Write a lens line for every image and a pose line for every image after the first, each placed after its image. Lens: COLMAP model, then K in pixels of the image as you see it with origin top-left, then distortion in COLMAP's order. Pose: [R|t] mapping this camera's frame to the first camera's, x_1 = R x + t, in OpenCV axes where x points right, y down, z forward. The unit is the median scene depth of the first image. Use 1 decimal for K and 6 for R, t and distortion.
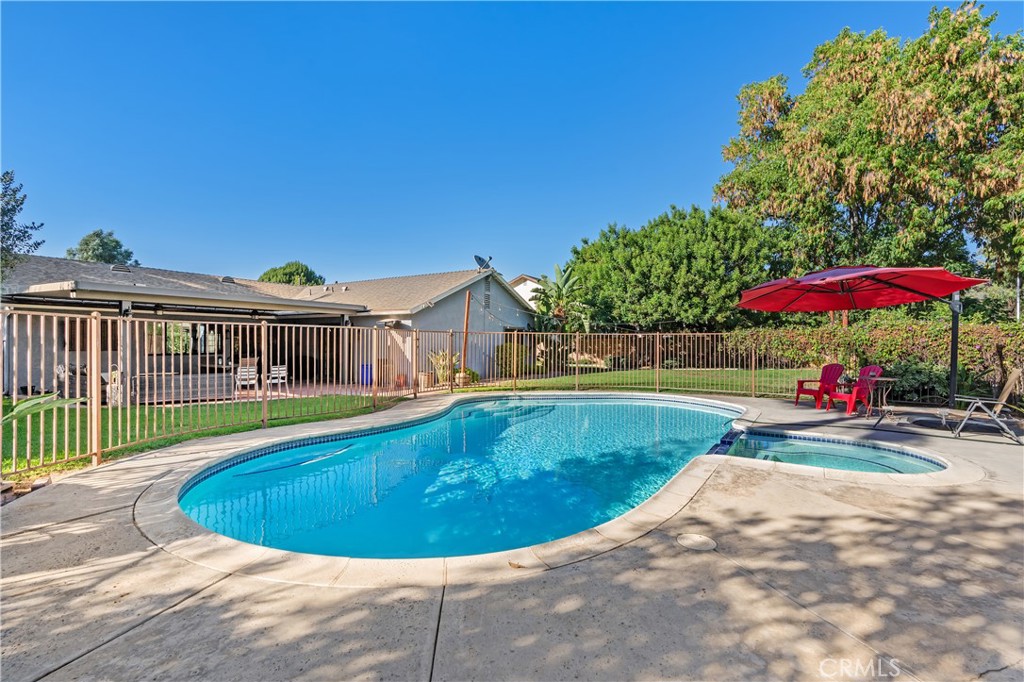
lens RADIAL K [[465.5, 0, 510.9], [0, 465.5, 345.7], [0, 0, 1]] dist [-0.002036, -0.000312]
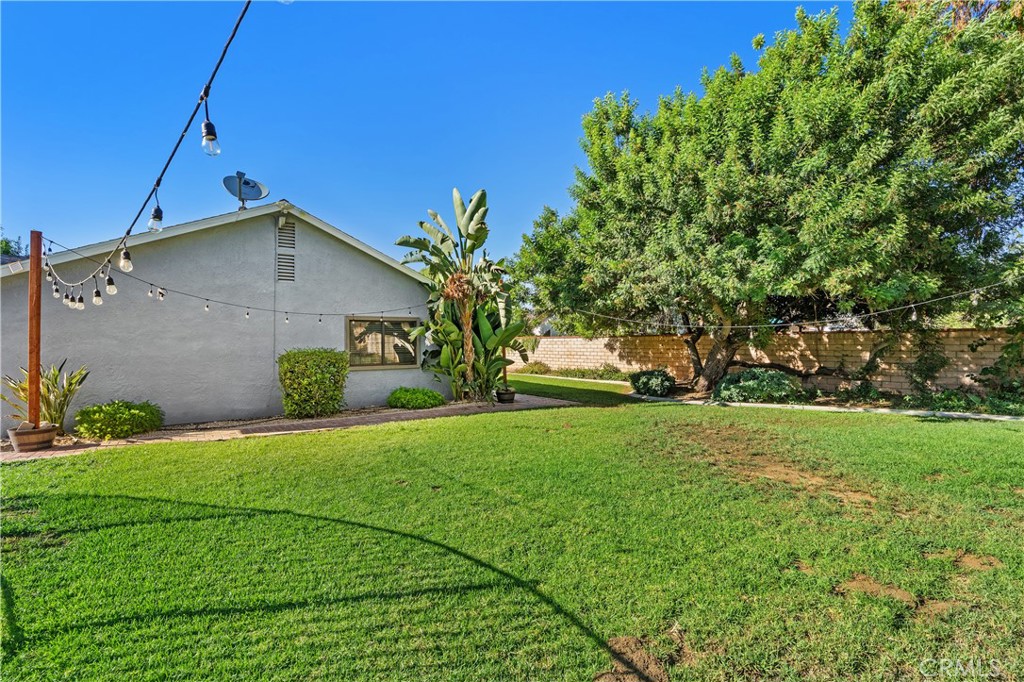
lens RADIAL K [[465.5, 0, 511.0], [0, 465.5, 337.6], [0, 0, 1]] dist [-0.002036, -0.000312]
pose [[0.915389, 0.005891, -0.402528, 0.367581], [-0.011294, 0.999875, -0.011051, -0.012976], [0.402413, 0.014662, 0.915341, 0.595911]]
